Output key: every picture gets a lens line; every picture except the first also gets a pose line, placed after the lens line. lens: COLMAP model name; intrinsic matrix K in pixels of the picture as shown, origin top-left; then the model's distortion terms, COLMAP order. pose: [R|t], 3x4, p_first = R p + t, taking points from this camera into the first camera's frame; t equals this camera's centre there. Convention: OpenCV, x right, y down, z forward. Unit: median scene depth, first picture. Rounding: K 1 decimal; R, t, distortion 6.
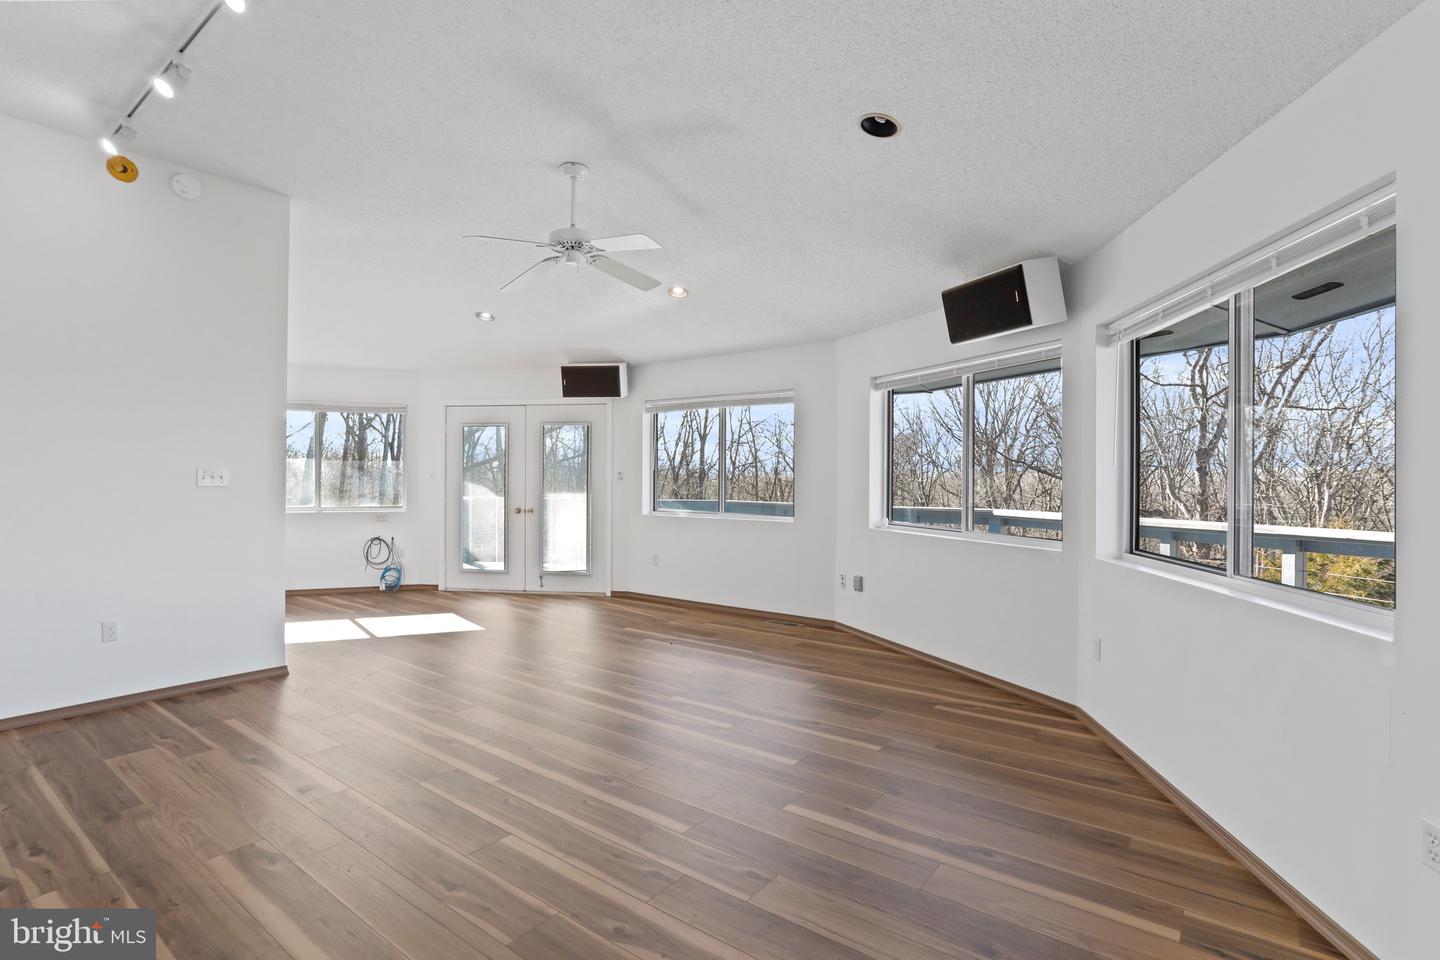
lens RADIAL K [[708.6, 0, 707.9], [0, 708.6, 466.7], [0, 0, 1]] dist [-0.055984, 0.028778]
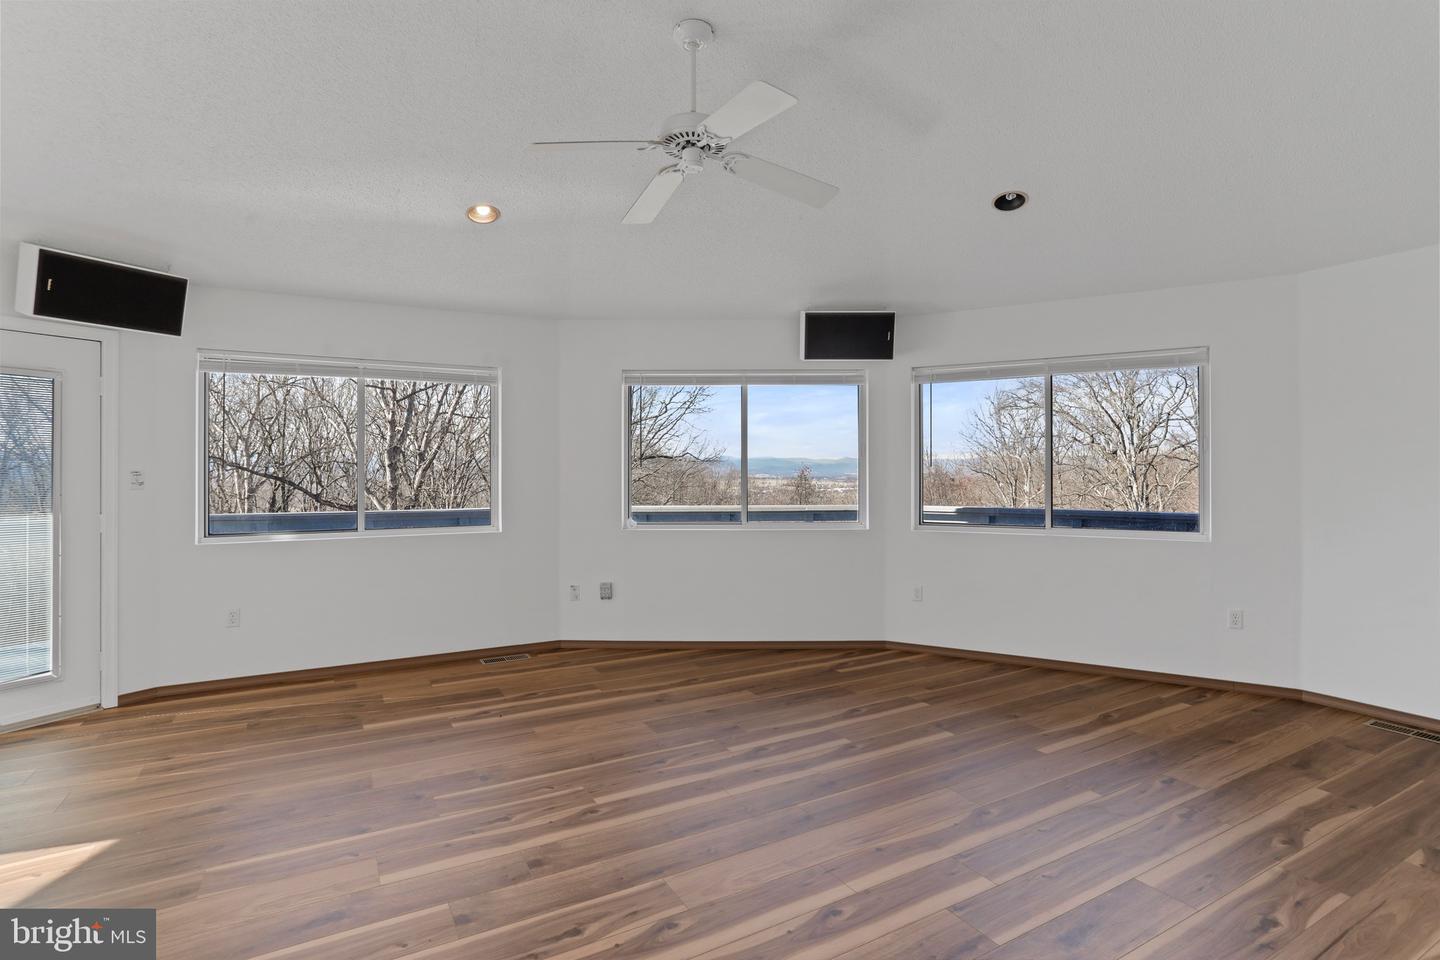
lens RADIAL K [[708.6, 0, 707.9], [0, 708.6, 466.7], [0, 0, 1]] dist [-0.055984, 0.028778]
pose [[0.389703, -0.000389, 0.920940, -0.725775], [-0.005828, 0.999979, 0.002888, -0.000466], [-0.920922, -0.006493, 0.389693, 0.643253]]
